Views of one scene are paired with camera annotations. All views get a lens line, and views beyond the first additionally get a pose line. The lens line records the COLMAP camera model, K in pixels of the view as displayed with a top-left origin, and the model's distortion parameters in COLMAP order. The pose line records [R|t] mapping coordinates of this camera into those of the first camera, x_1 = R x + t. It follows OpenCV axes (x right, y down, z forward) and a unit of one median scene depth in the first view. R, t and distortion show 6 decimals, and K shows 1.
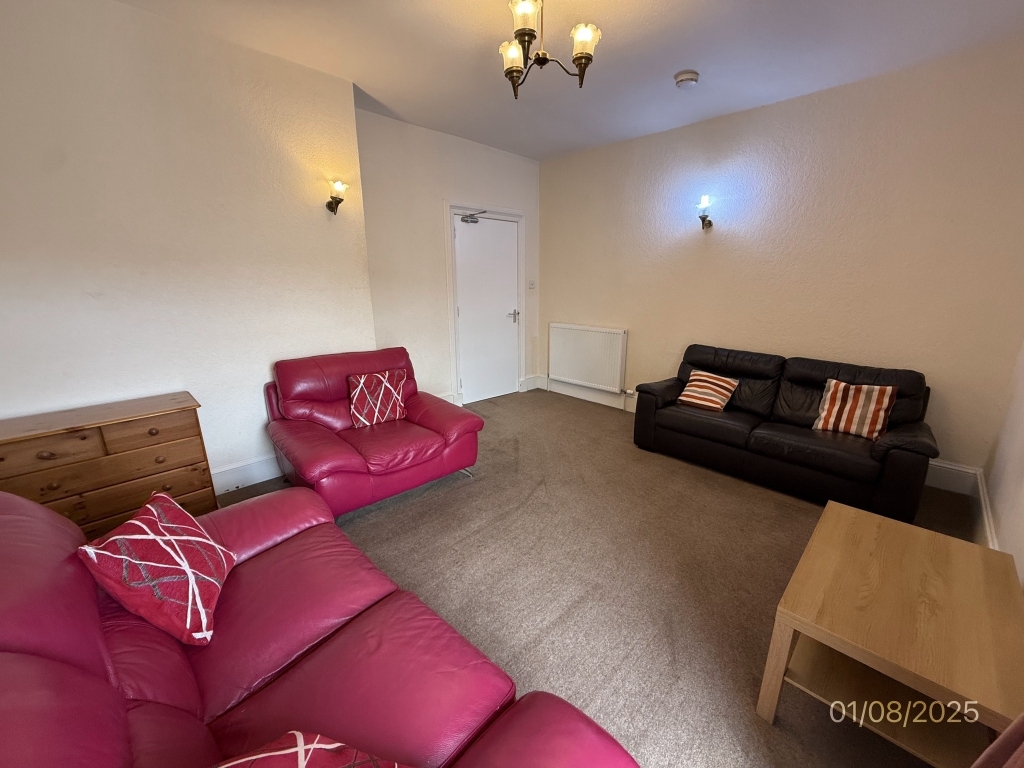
lens RADIAL K [[405.4, 0, 510.9], [0, 405.4, 384.4], [0, 0, 1]] dist [0.001251, -0.000072]
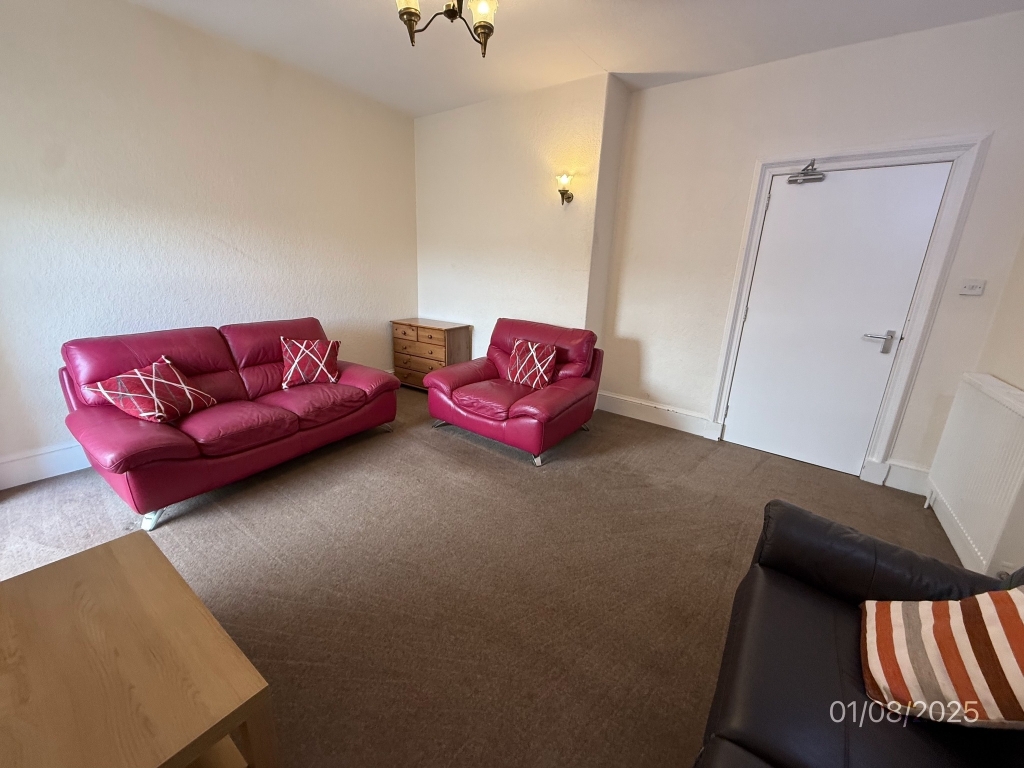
lens RADIAL K [[405.4, 0, 510.9], [0, 405.4, 384.4], [0, 0, 1]] dist [0.001251, -0.000072]
pose [[0.172424, 0.280200, -0.944329, 0.670126], [-0.290279, 0.930568, 0.223115, -0.134108], [0.941280, 0.235649, 0.241788, 0.602528]]
